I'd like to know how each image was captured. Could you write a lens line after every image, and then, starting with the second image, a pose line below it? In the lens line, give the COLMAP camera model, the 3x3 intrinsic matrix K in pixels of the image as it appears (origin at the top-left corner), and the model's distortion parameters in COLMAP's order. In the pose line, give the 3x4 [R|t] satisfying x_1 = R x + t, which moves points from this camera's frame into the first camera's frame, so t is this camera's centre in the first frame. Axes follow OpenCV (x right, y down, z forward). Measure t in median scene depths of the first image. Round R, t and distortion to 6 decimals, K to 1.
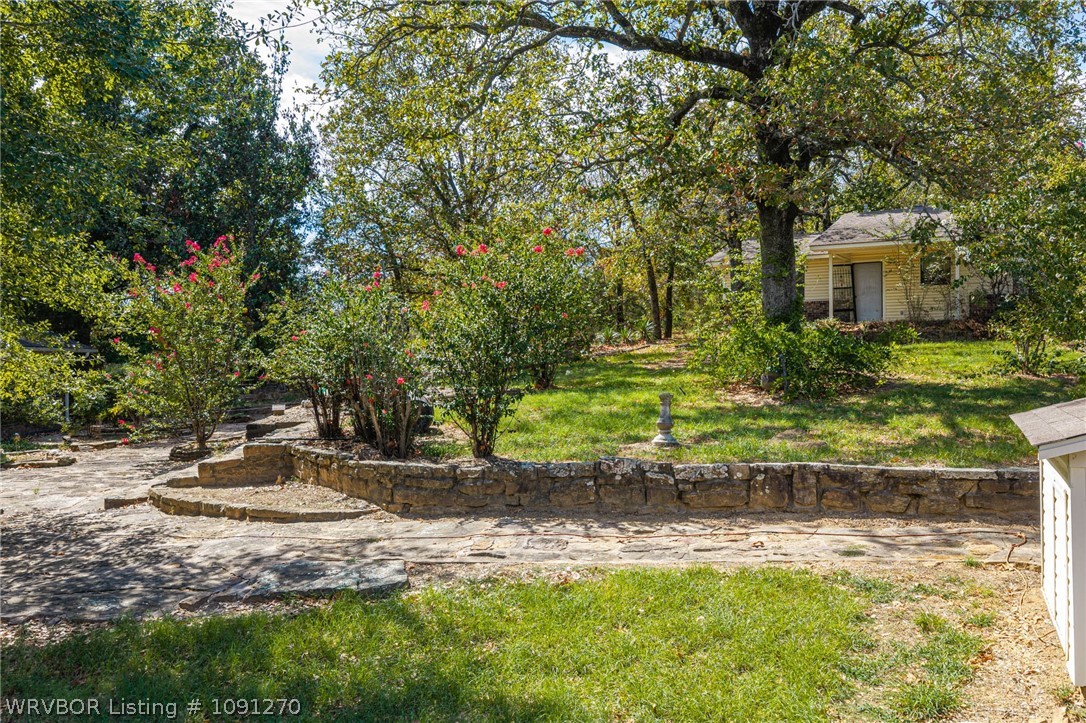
lens RADIAL K [[901.4, 0, 541.5], [0, 901.4, 364.0], [0, 0, 1]] dist [0.015141, -0.016833]
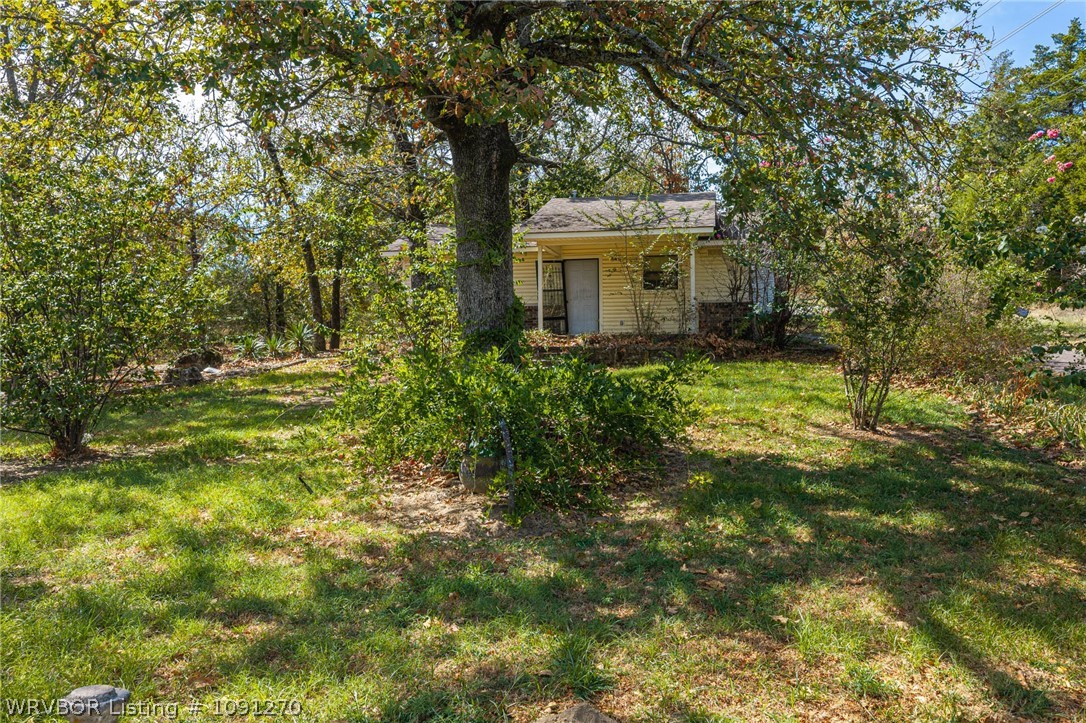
lens RADIAL K [[901.4, 0, 540.5], [0, 901.4, 362.3], [0, 0, 1]] dist [0.015141, -0.016833]
pose [[0.942349, -0.000041, 0.334632, 0.064713], [0.000752, 0.999998, -0.001995, -0.021020], [-0.334632, 0.002132, 0.942347, 0.280543]]
